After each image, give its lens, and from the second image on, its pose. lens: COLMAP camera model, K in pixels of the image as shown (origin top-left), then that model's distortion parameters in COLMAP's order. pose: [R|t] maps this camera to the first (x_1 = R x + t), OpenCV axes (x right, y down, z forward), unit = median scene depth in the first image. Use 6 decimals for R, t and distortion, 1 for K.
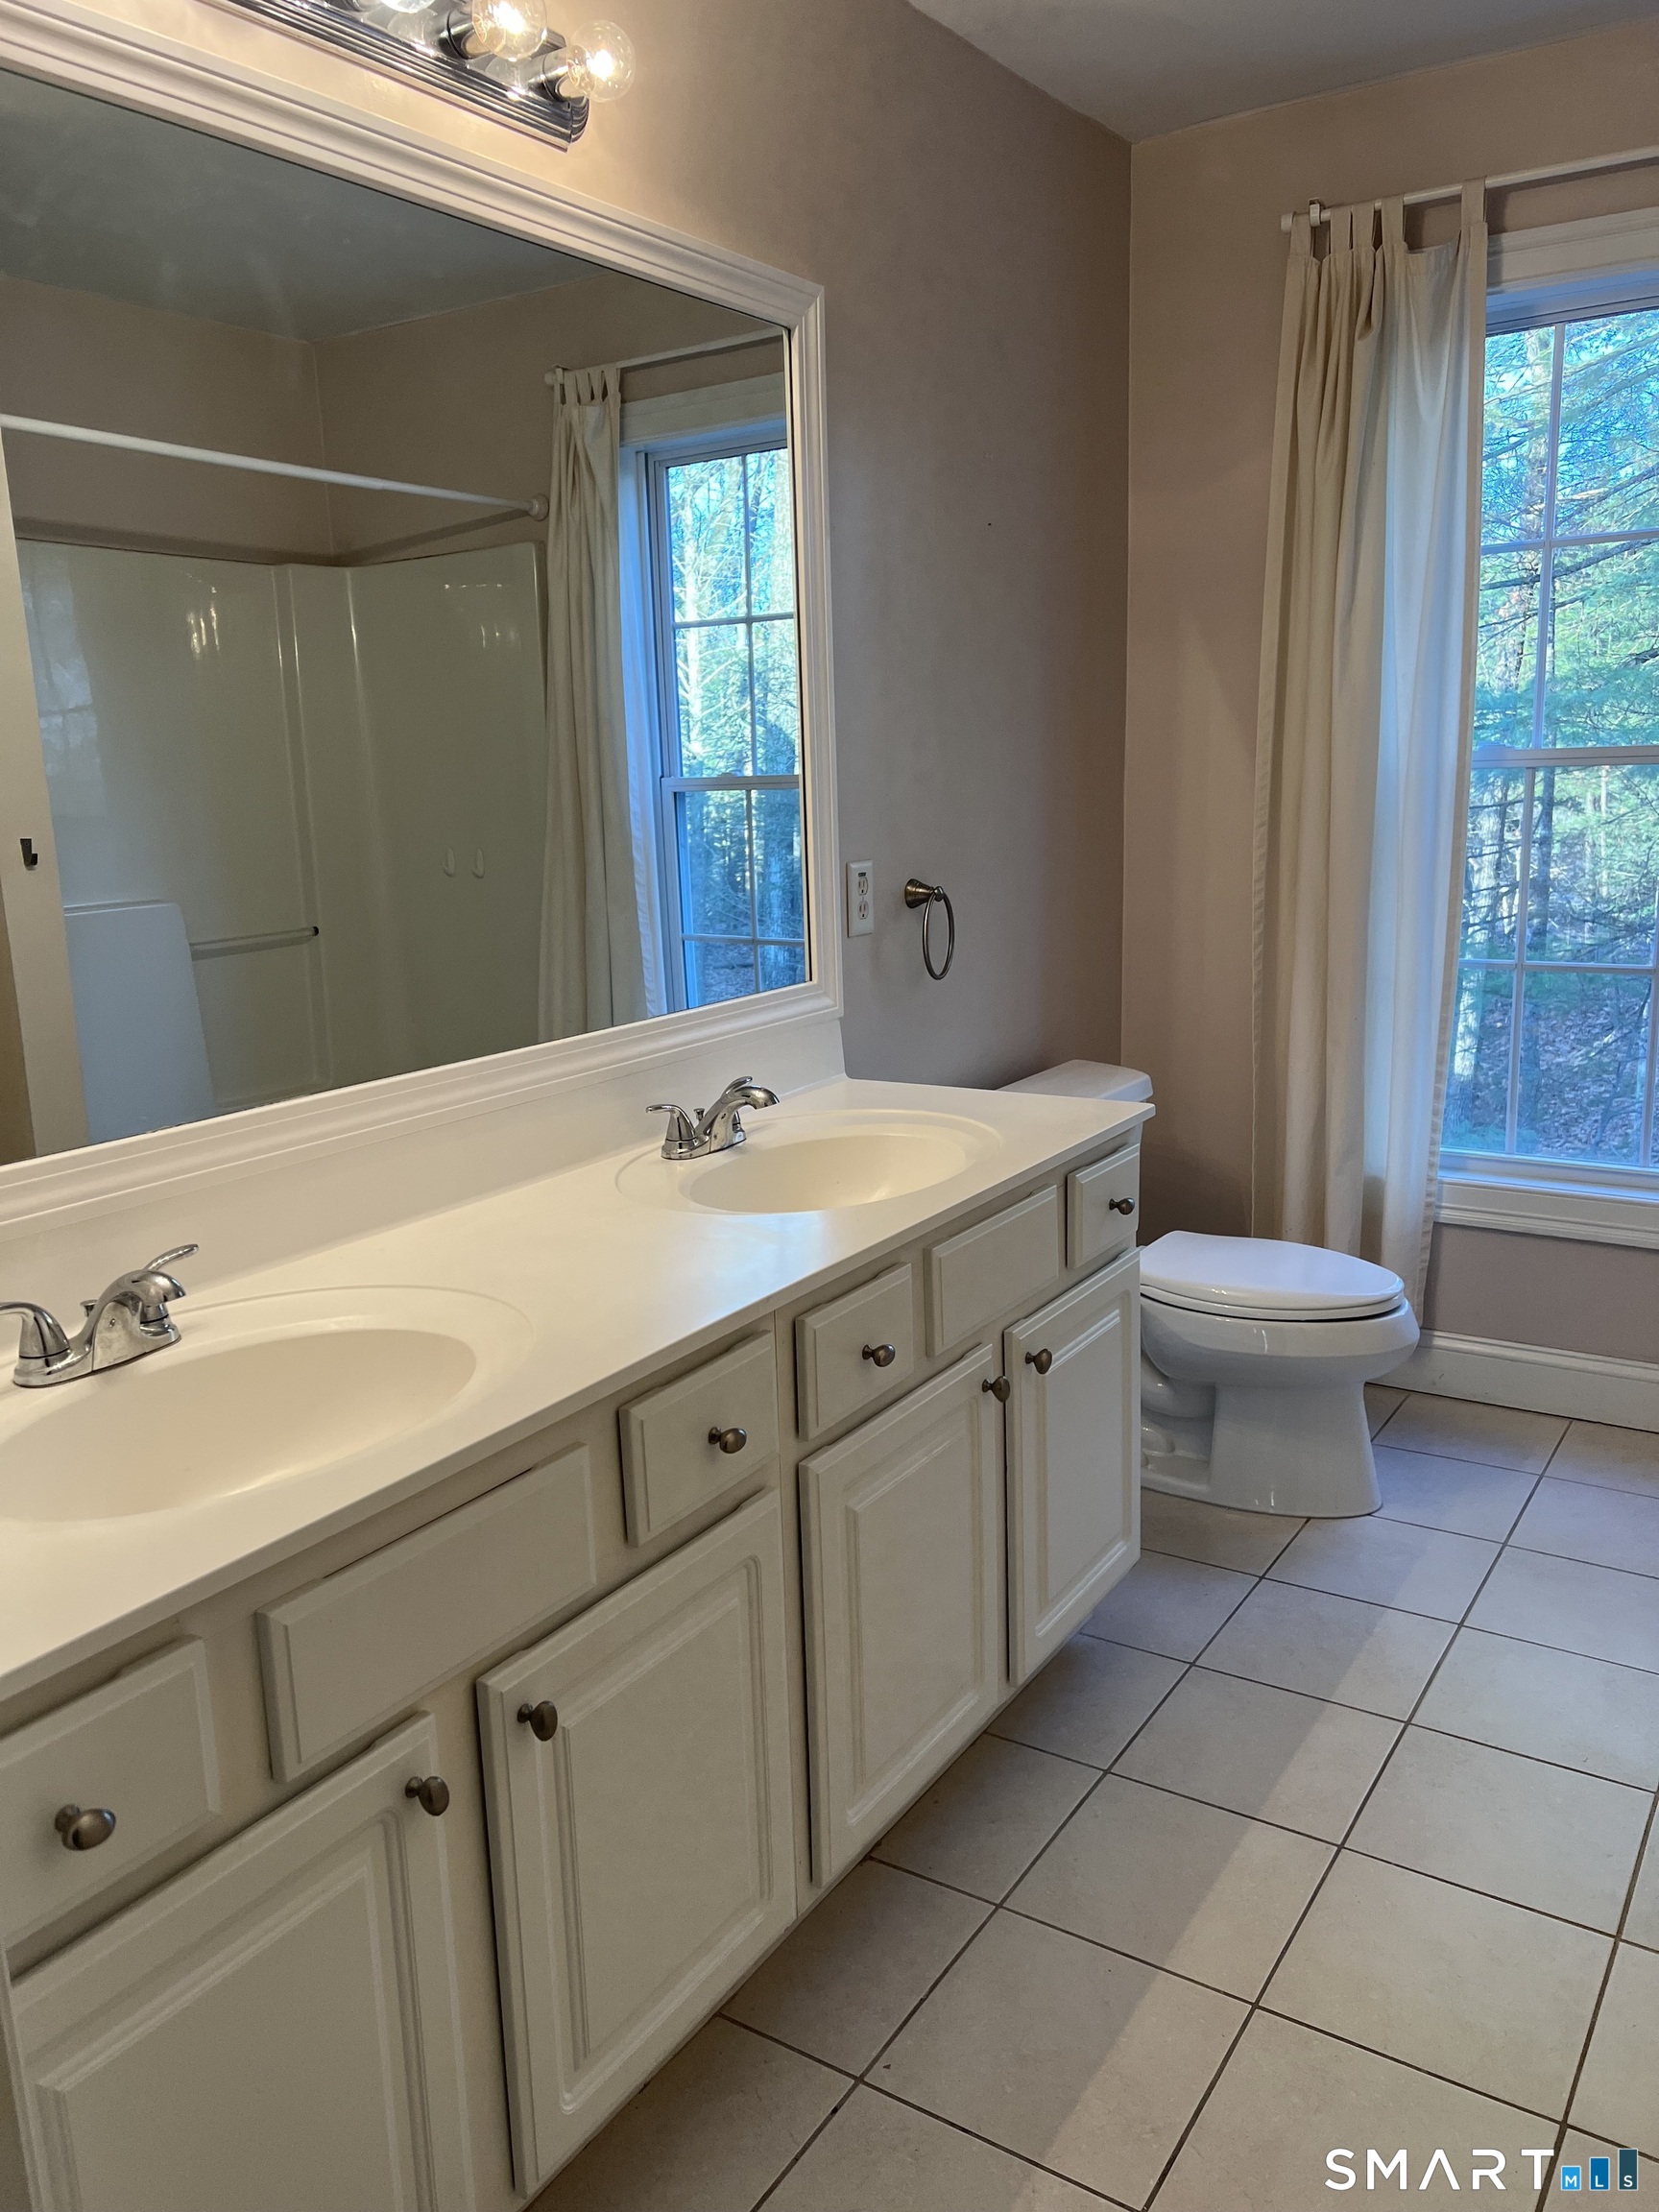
lens RADIAL K [[1671.8, 0, 829.5], [0, 1671.8, 1106.0], [0, 0, 1]] dist [0.068150, 0.003004]
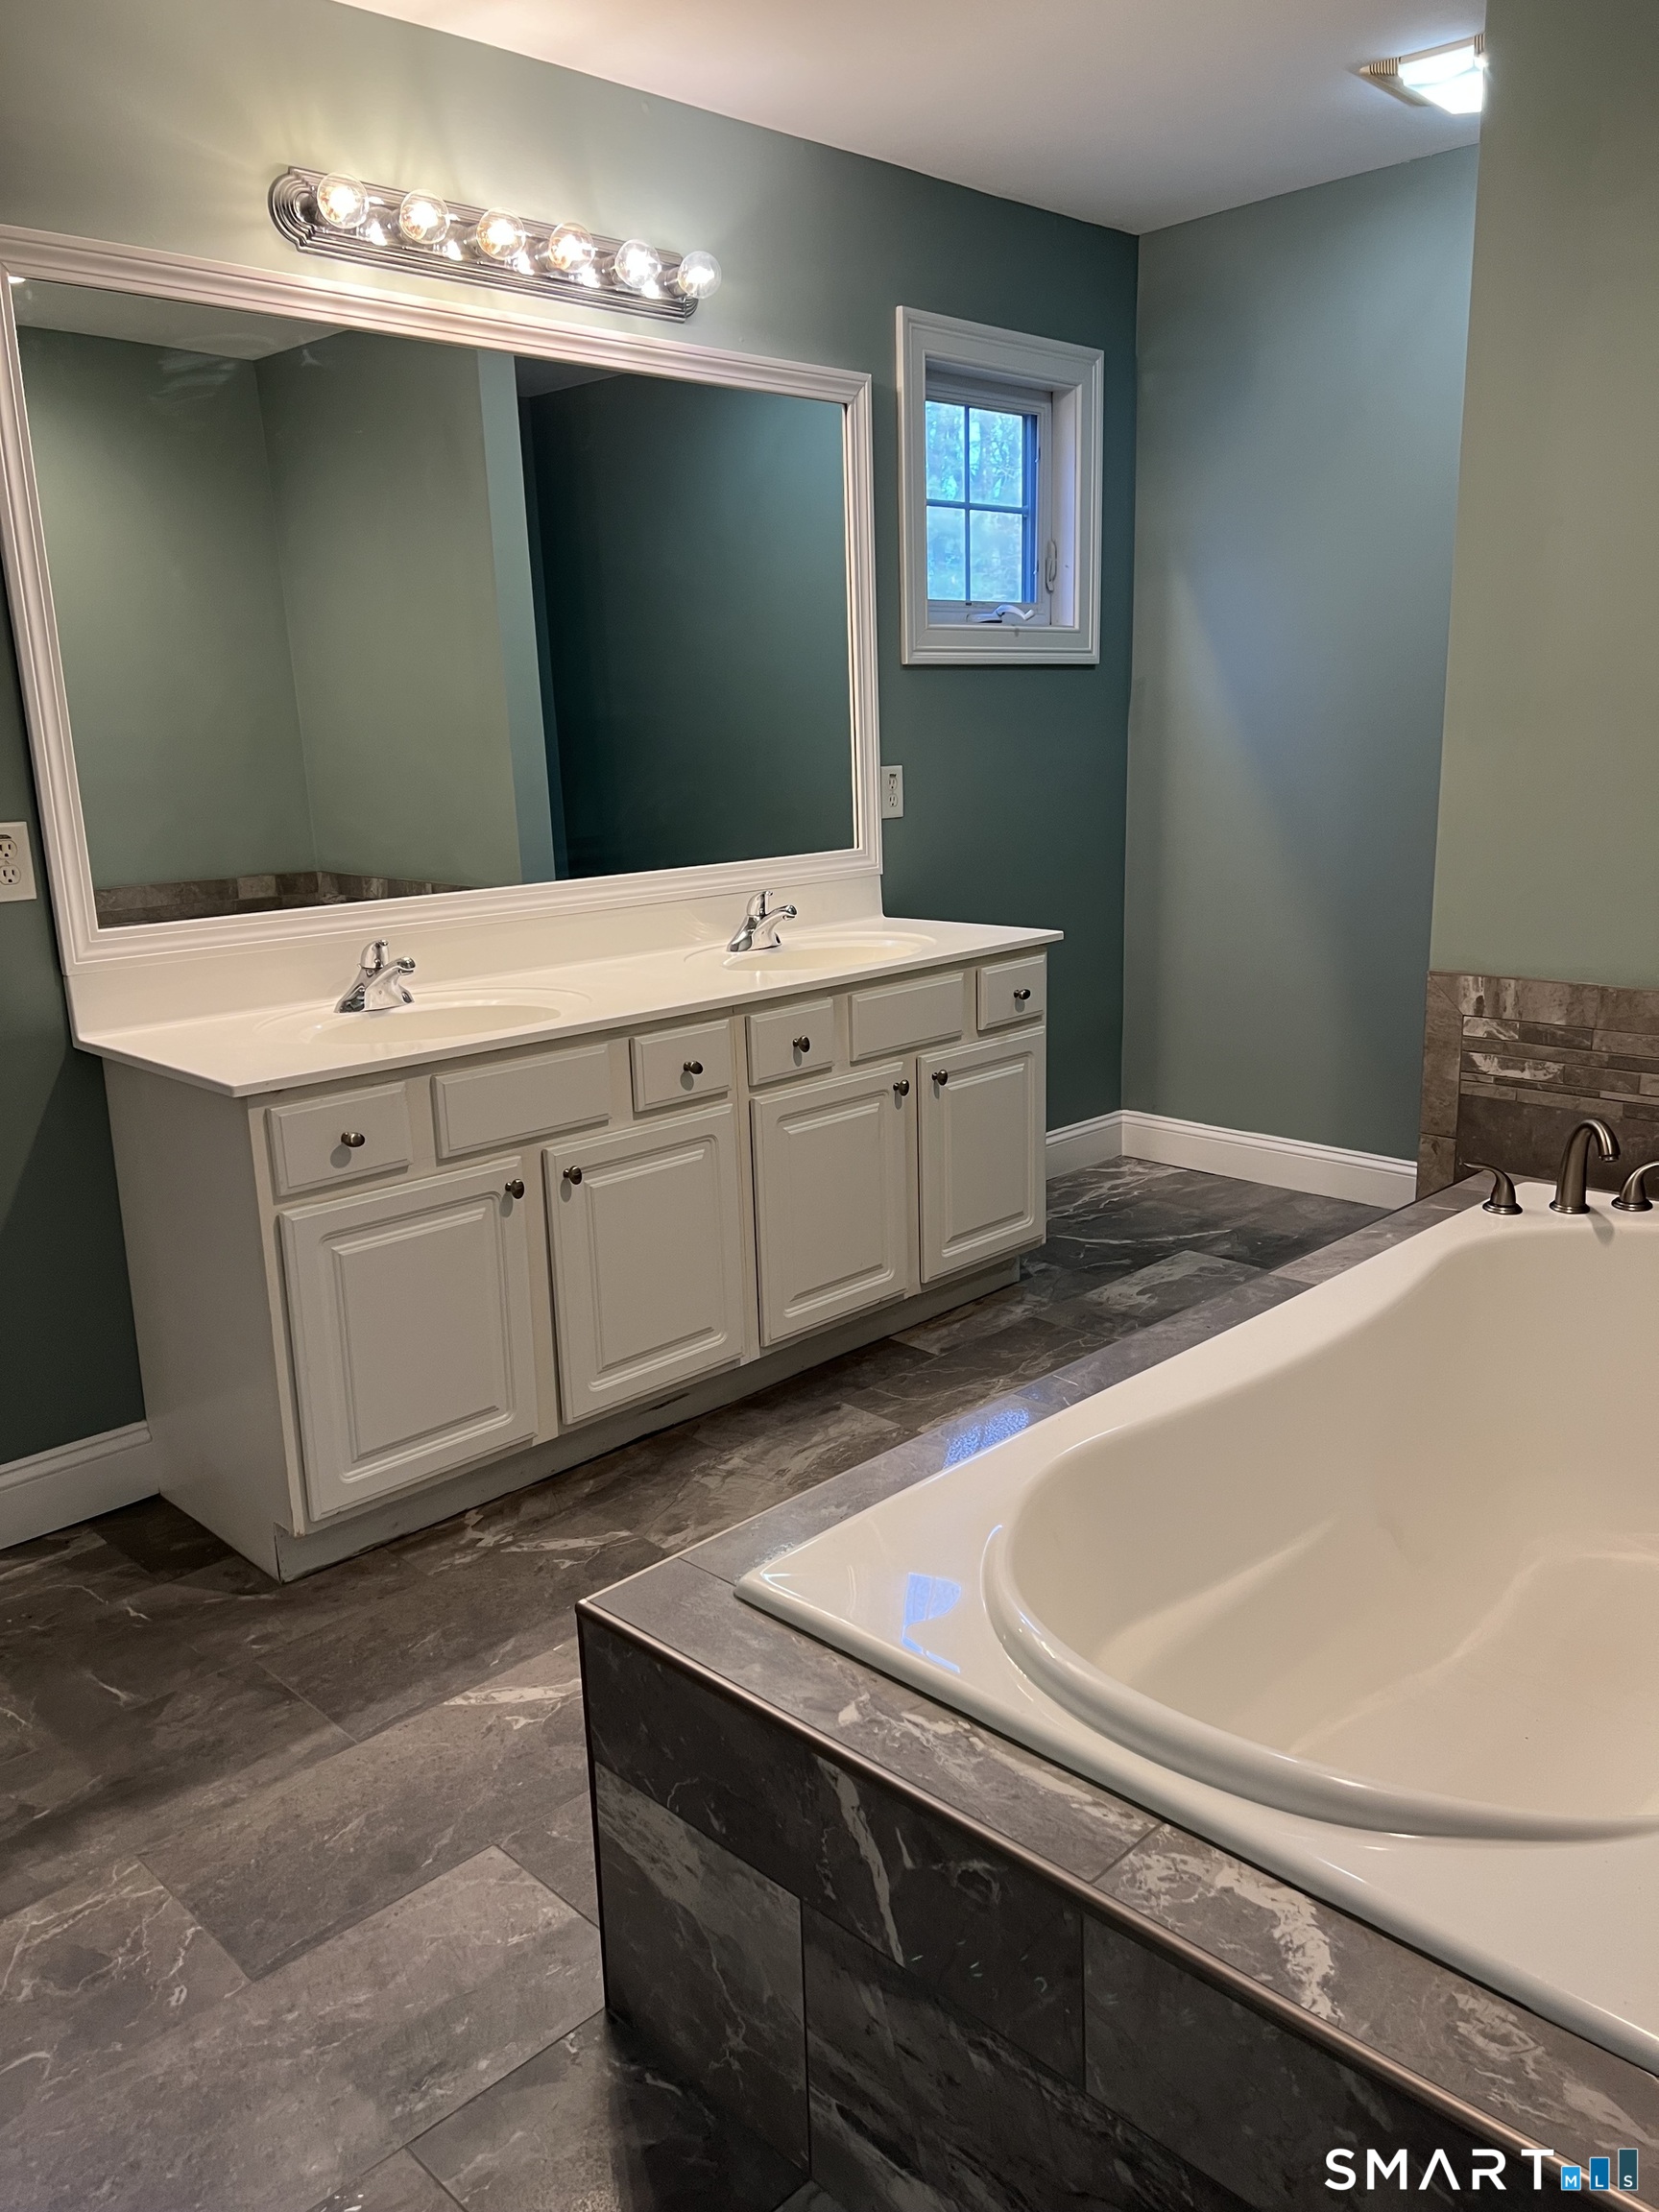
lens RADIAL K [[1671.8, 0, 829.5], [0, 1671.8, 1106.0], [0, 0, 1]] dist [0.068150, 0.003004]
pose [[0.981914, 0.048328, -0.183057, 0.327582], [-0.039693, 0.997933, 0.050547, 0.105055], [0.185122, -0.042367, 0.981802, -0.617467]]
